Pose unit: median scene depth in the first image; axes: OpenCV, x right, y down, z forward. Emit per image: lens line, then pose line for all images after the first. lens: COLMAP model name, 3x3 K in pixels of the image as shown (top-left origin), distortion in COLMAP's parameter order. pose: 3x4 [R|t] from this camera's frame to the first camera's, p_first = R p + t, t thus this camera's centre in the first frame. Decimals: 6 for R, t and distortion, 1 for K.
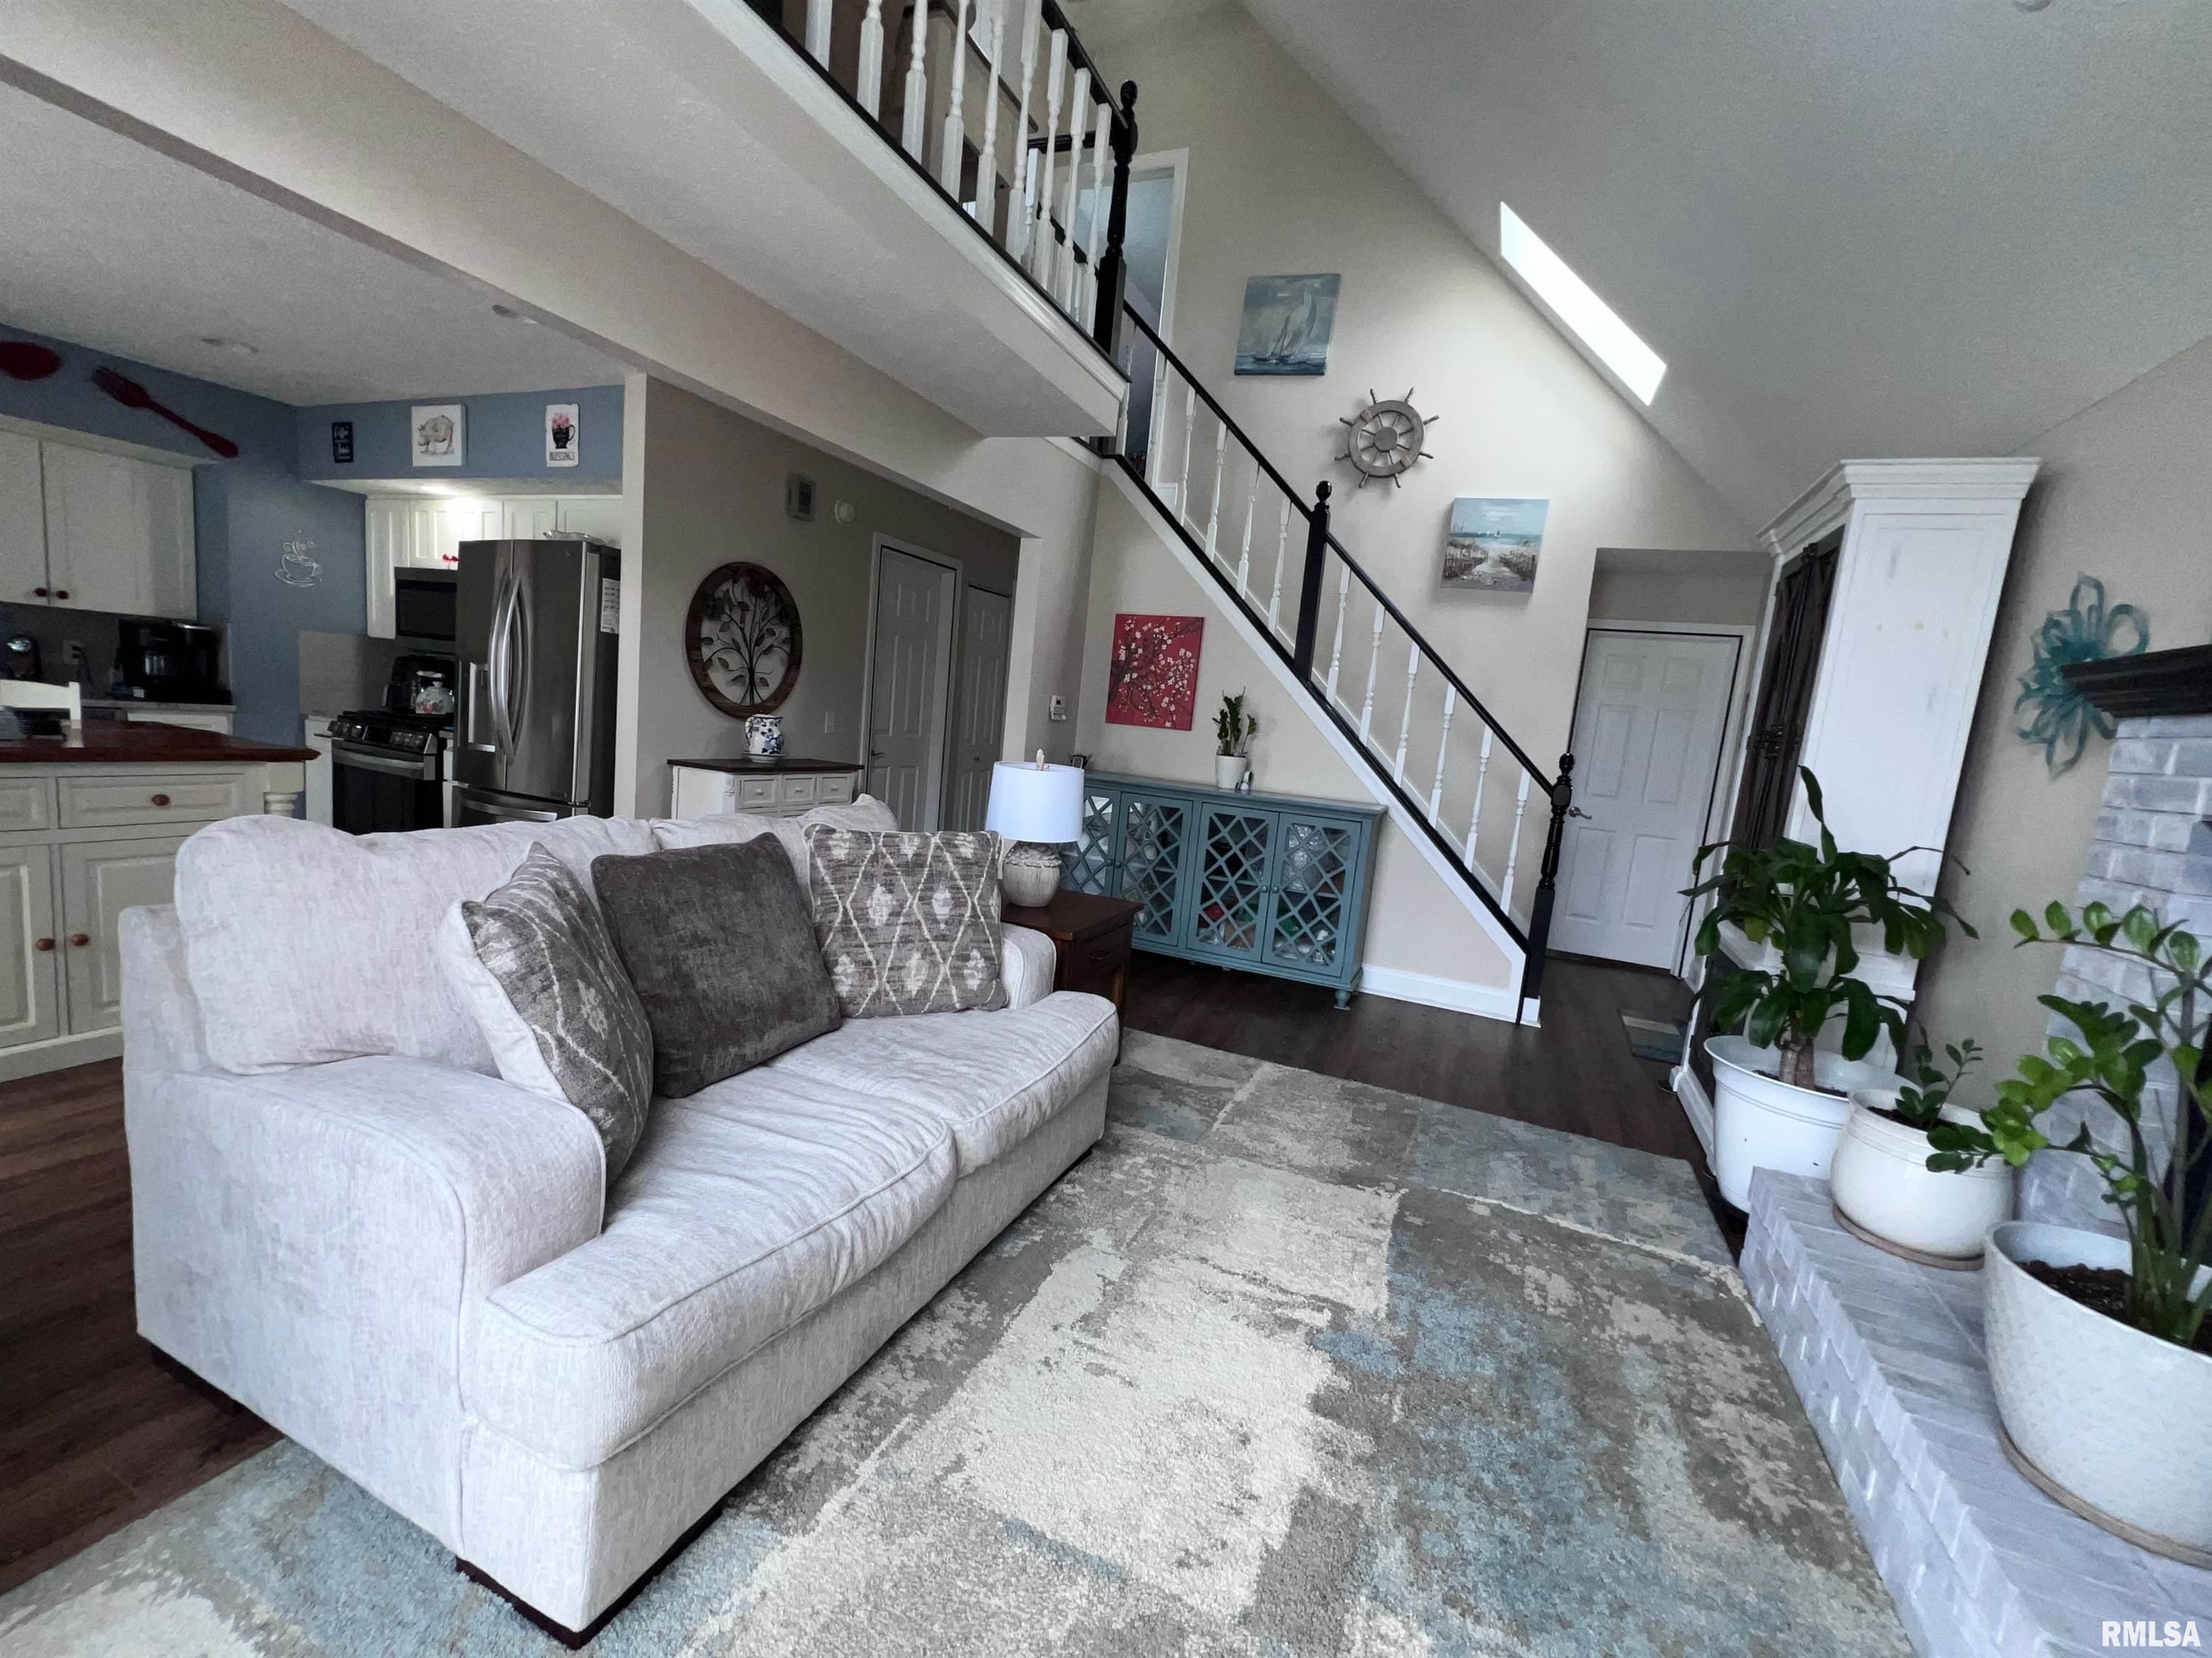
lens RADIAL K [[930.0, 0, 1094.7], [0, 930.0, 838.8], [0, 0, 1]] dist [-0.001966, 0.000146]
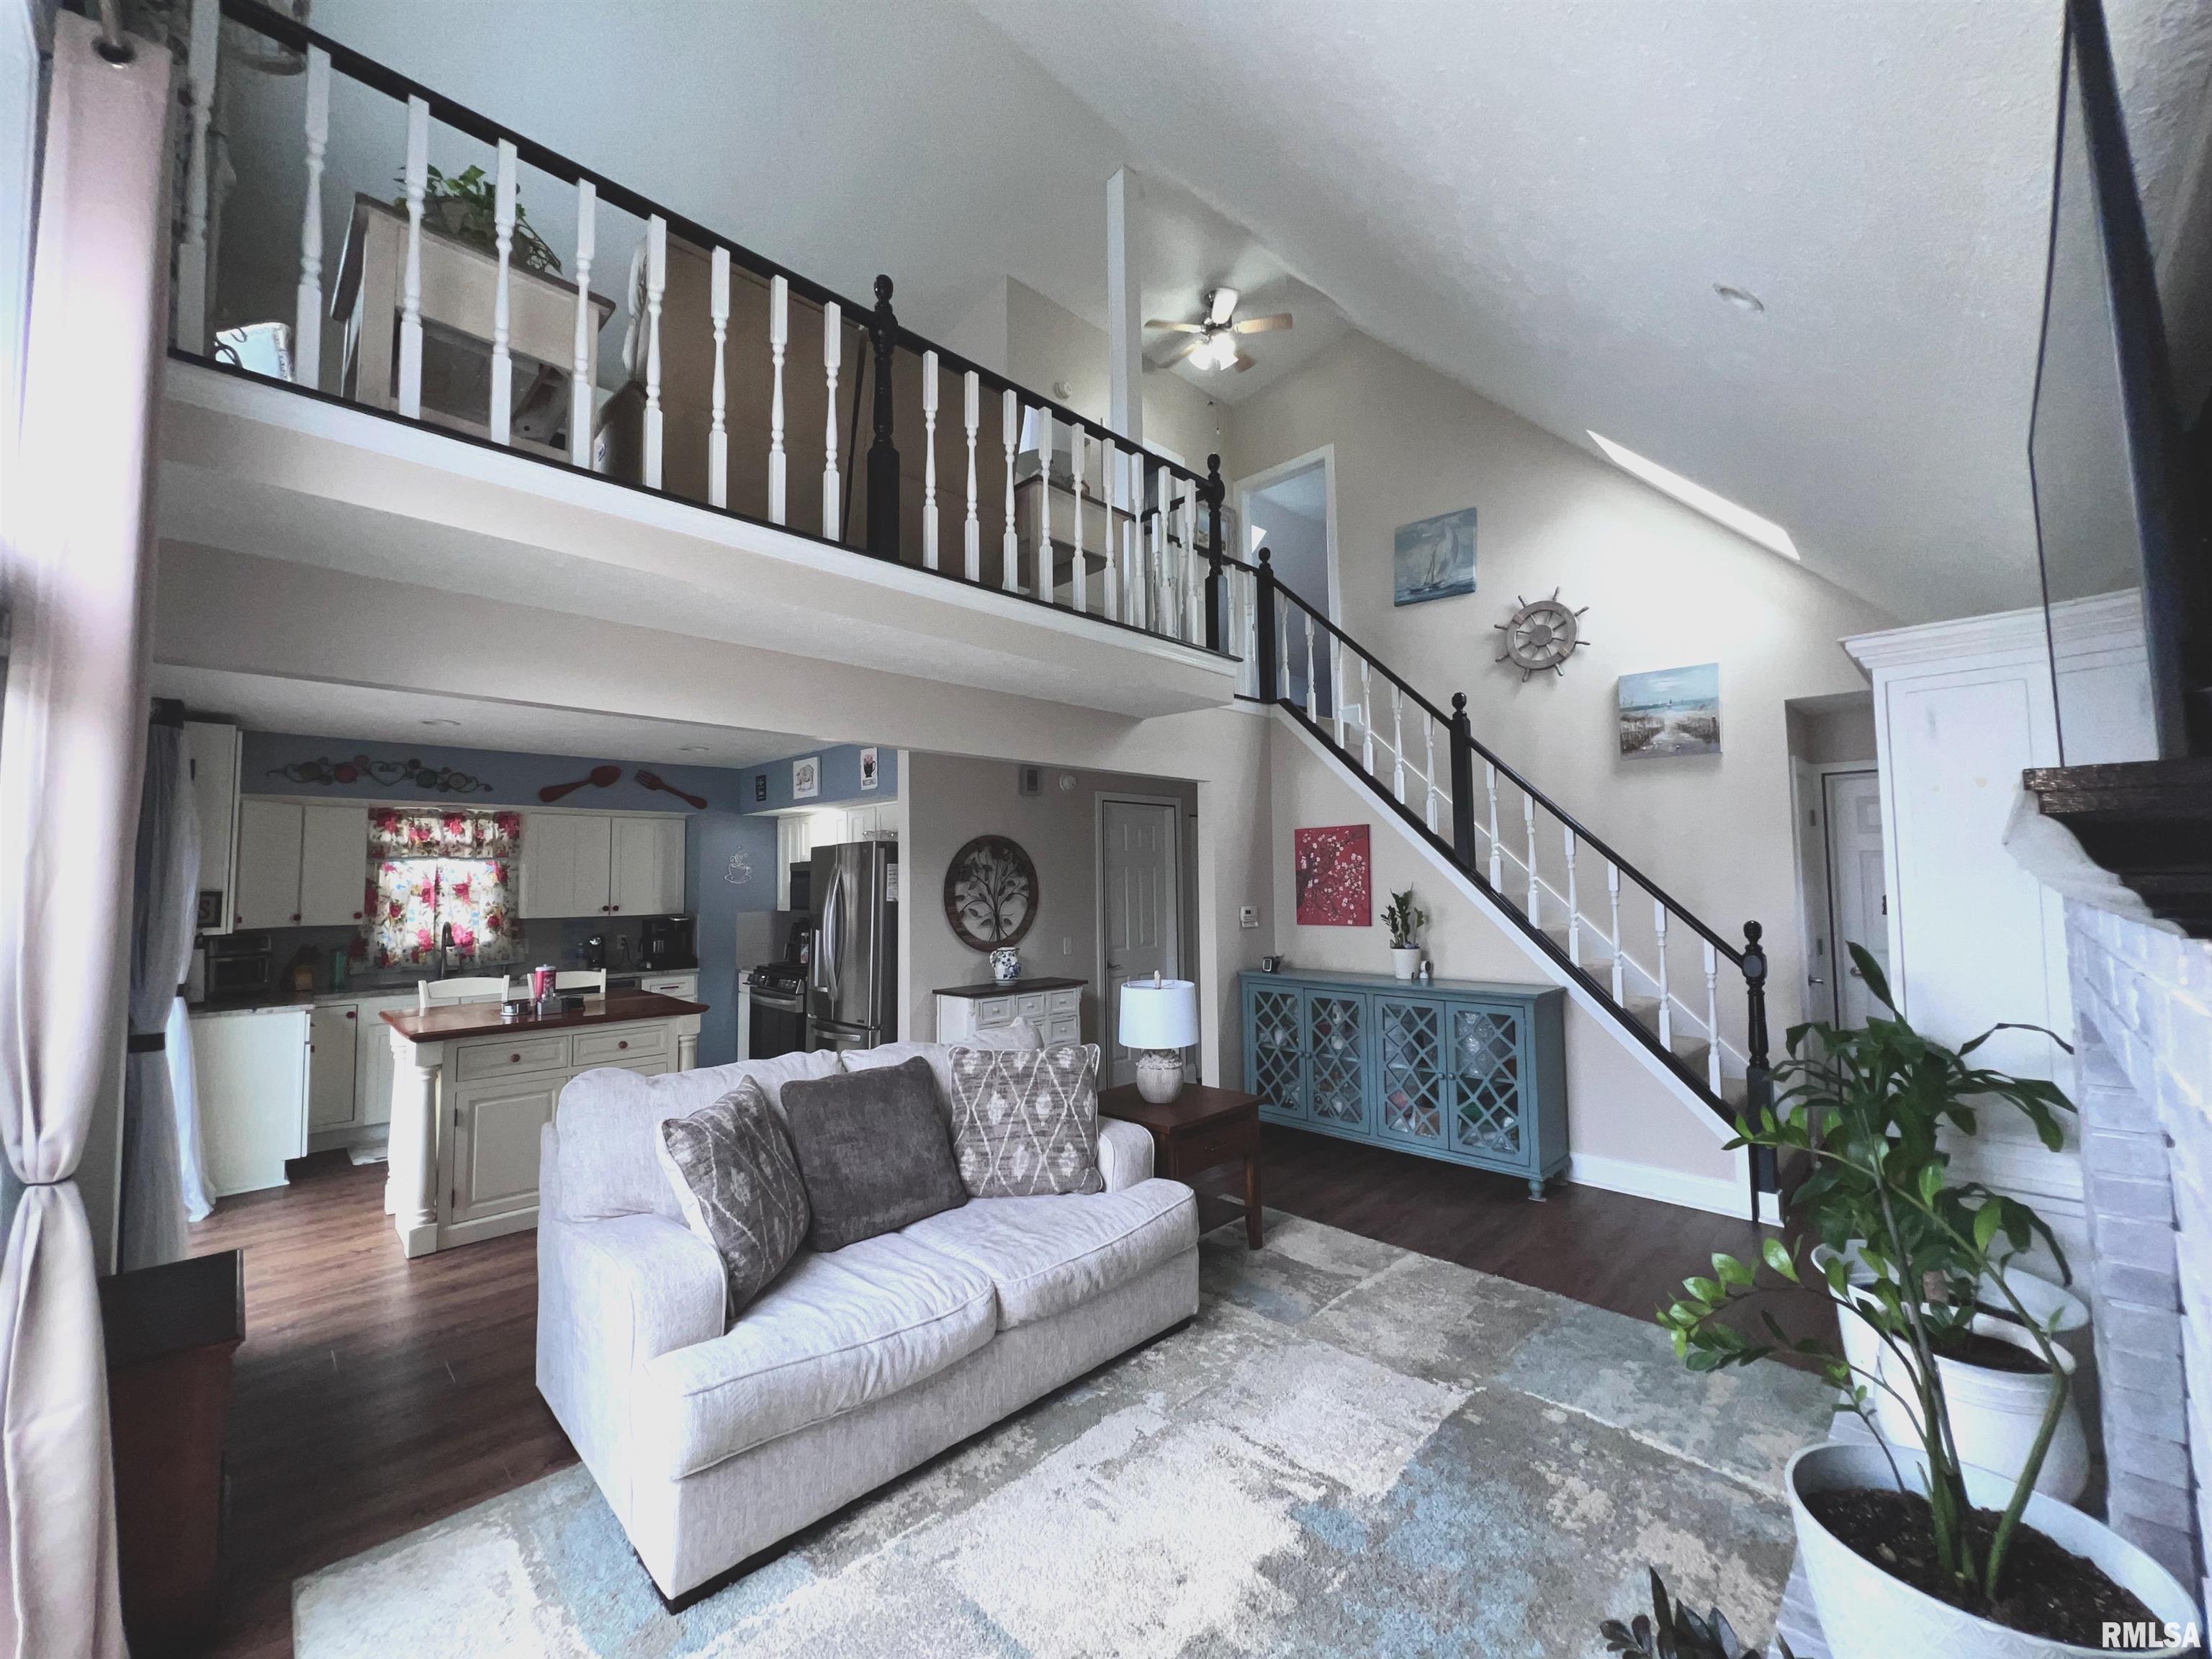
lens RADIAL K [[883.1, 0, 1103.9], [0, 883.1, 834.4], [0, 0, 1]] dist [-0.003425, 0.000829]
pose [[0.924442, -0.125930, -0.359928, 0.284240], [0.049998, 0.975775, -0.212985, -0.023390], [0.378030, 0.178897, 0.908344, -0.111115]]
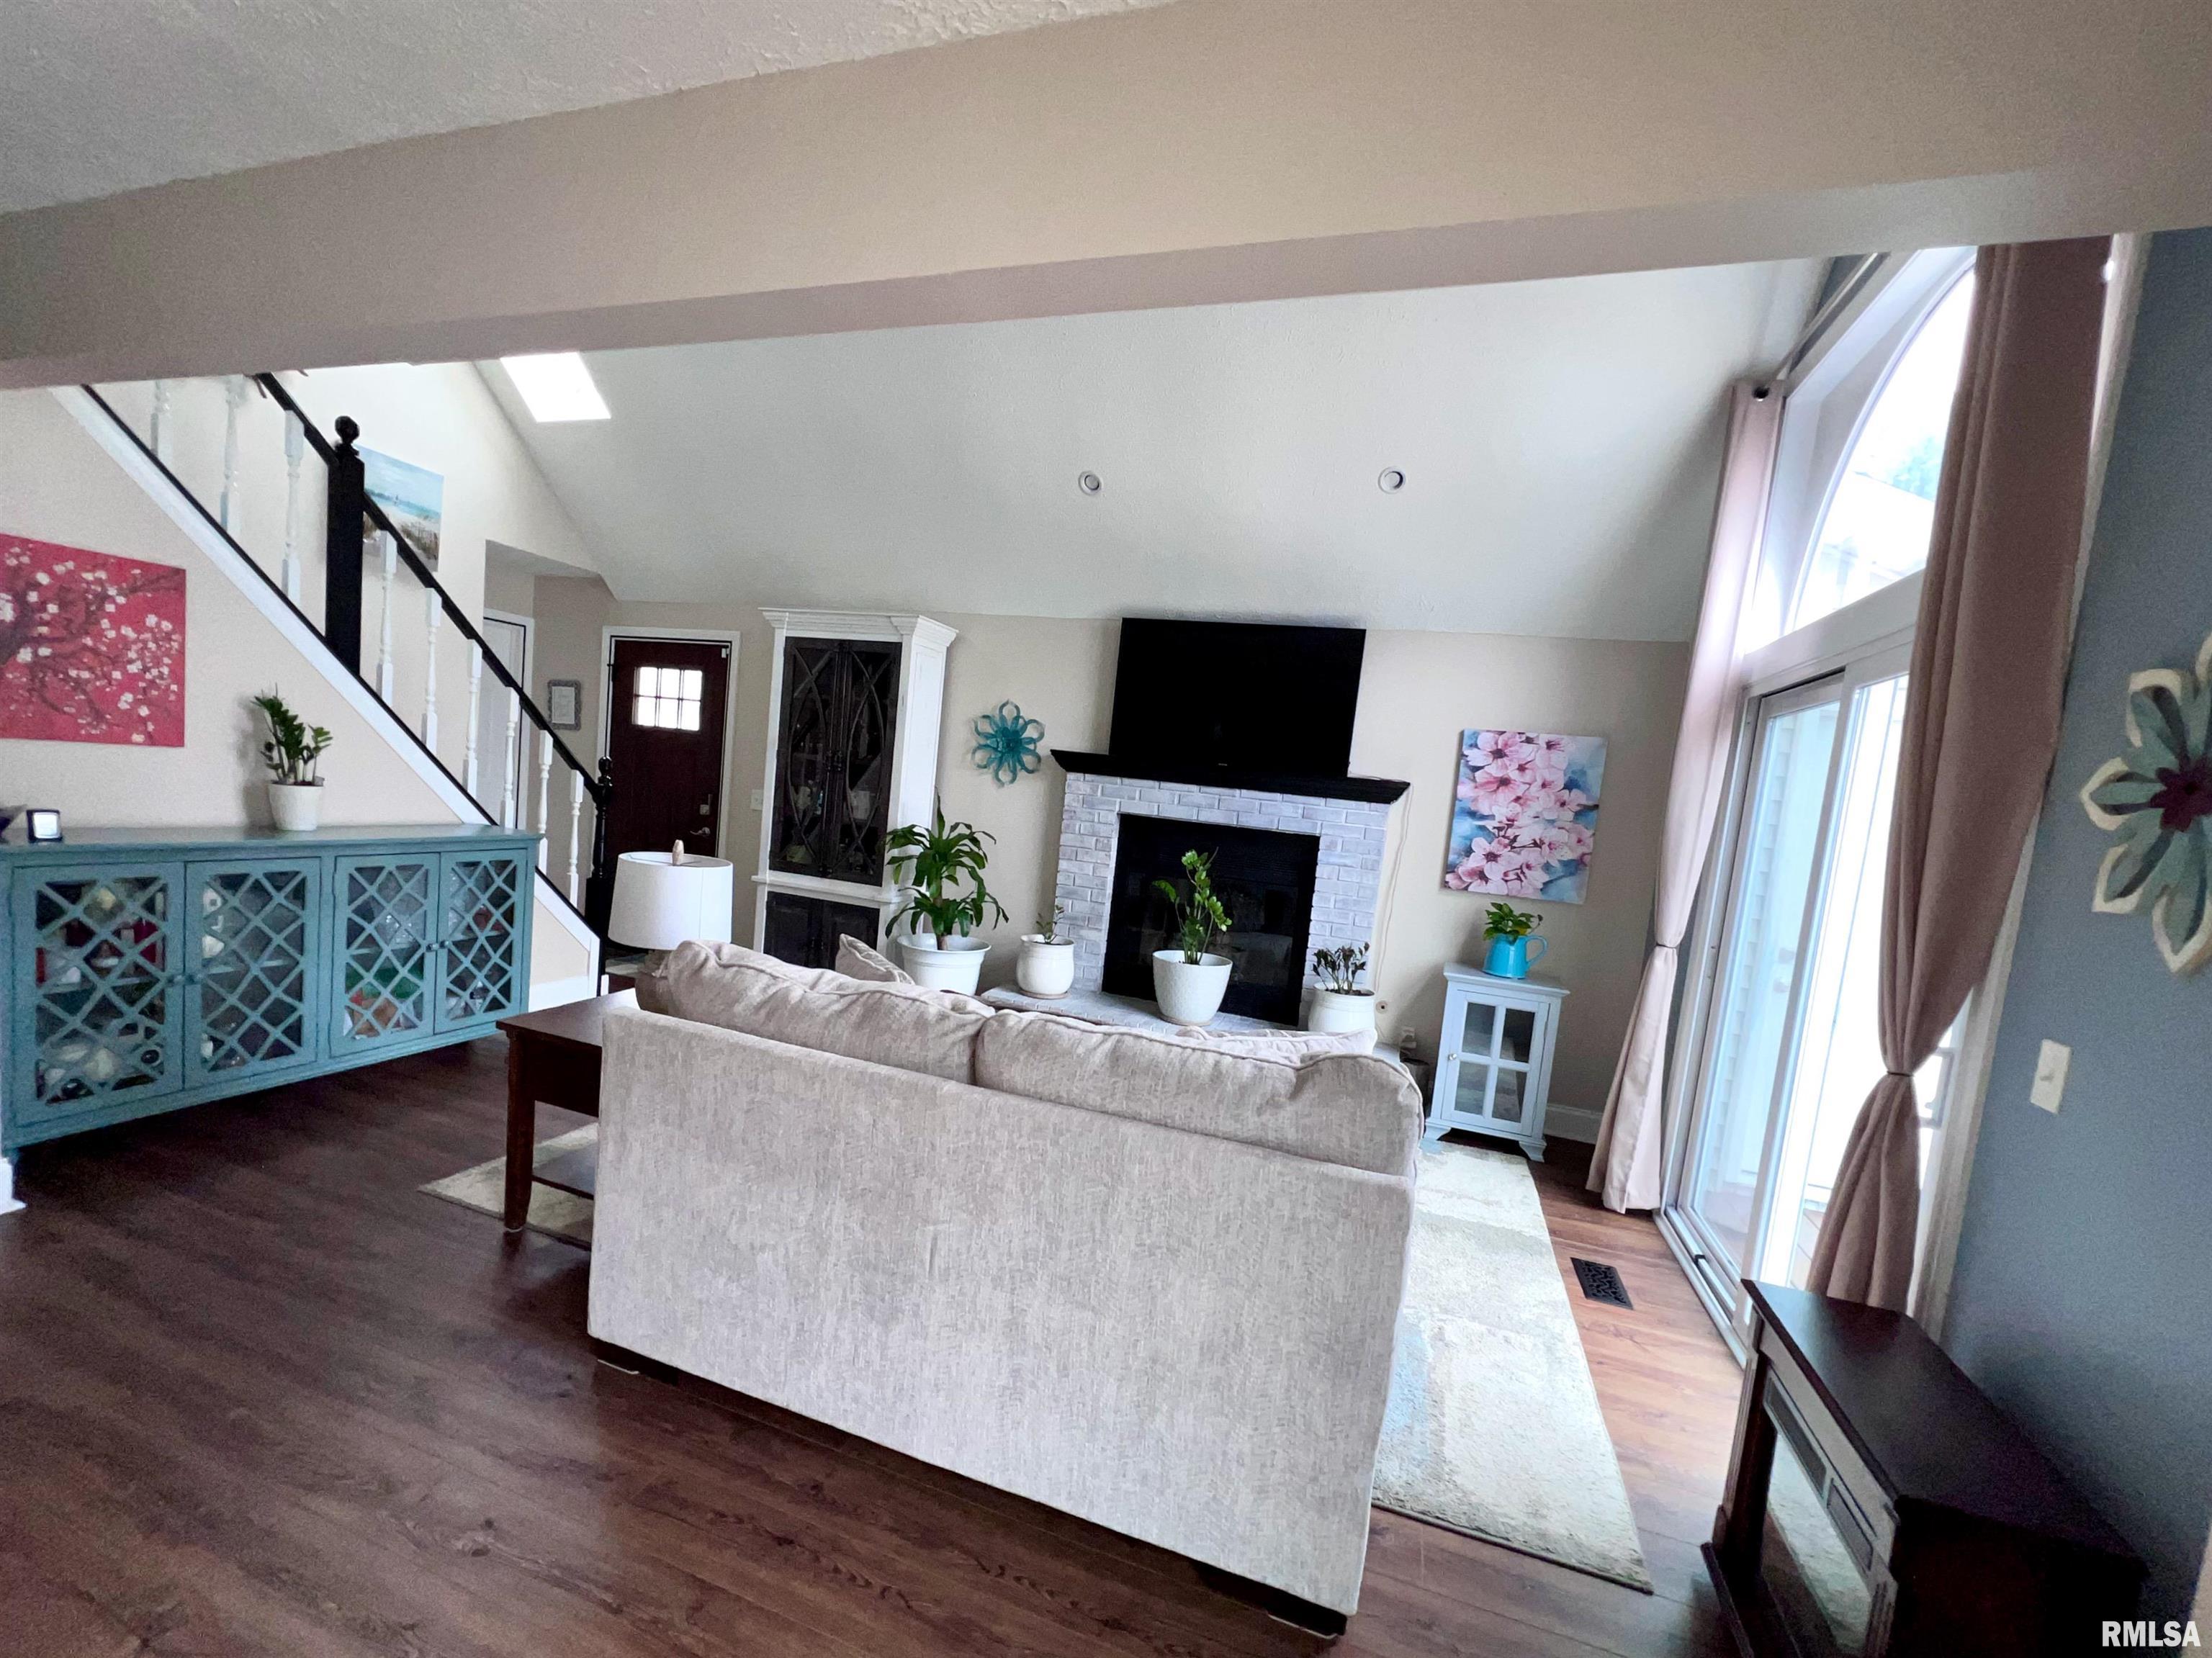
lens RADIAL K [[936.7, 0, 1090.3], [0, 936.7, 873.2], [0, 0, 1]] dist [-0.000985, 0.000447]
pose [[-0.063290, -0.197562, 0.978245, -0.829344], [0.027911, 0.979476, 0.199617, -0.202050], [-0.997605, 0.039937, -0.056477, 0.590660]]
